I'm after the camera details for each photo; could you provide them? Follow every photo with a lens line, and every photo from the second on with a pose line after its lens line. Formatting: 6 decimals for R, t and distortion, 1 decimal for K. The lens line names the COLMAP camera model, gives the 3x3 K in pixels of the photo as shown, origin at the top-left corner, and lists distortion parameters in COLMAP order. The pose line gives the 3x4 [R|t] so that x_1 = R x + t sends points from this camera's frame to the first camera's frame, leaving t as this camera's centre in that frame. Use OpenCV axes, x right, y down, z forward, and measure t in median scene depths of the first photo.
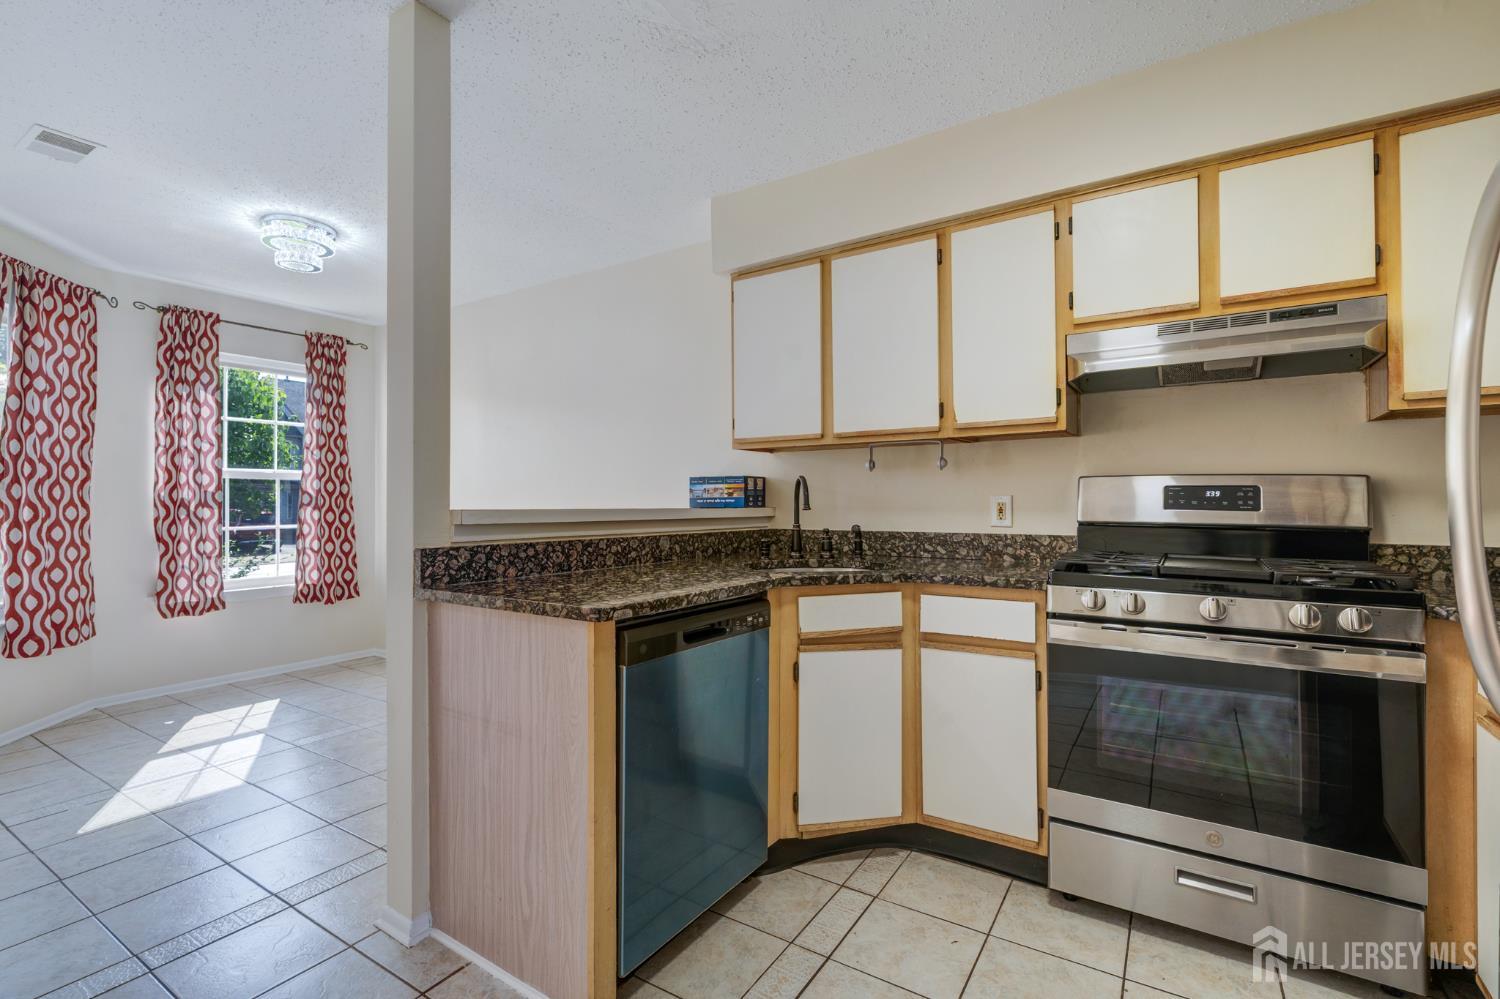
lens RADIAL K [[667.4, 0, 749.9], [0, 667.4, 495.5], [0, 0, 1]] dist [0.010656, -0.001525]
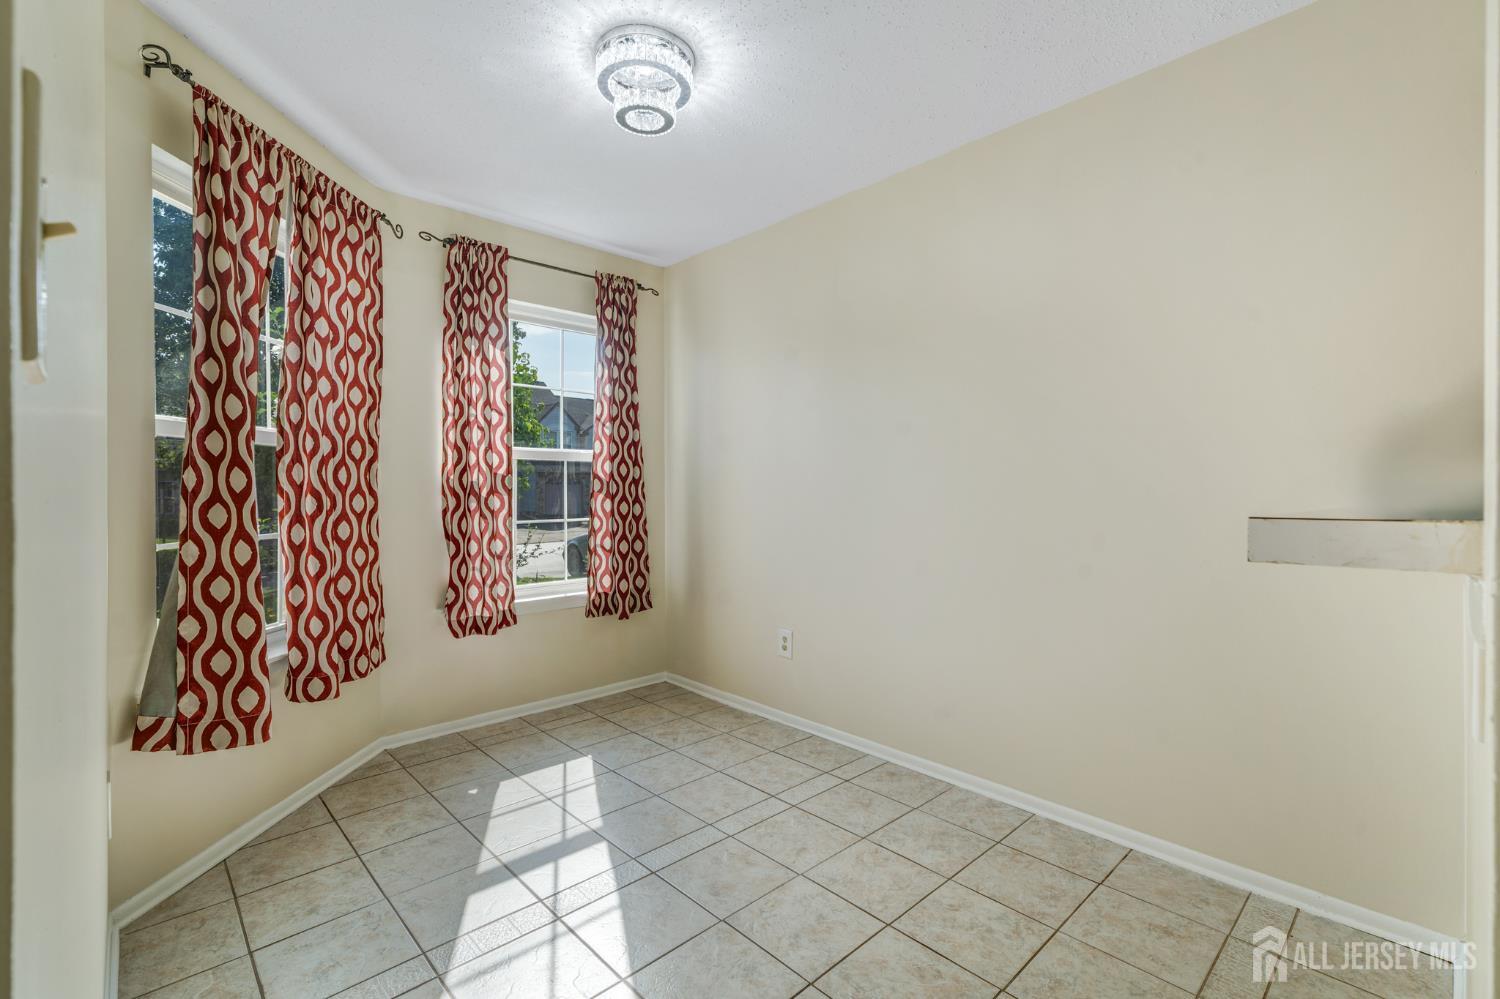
lens RADIAL K [[667.4, 0, 748.5], [0, 667.4, 496.4], [0, 0, 1]] dist [0.010656, -0.001525]
pose [[0.967672, 0.004486, -0.252174, -0.283912], [0.000416, 0.999812, 0.019383, 0.003046], [0.252213, -0.018862, 0.967488, 0.275933]]
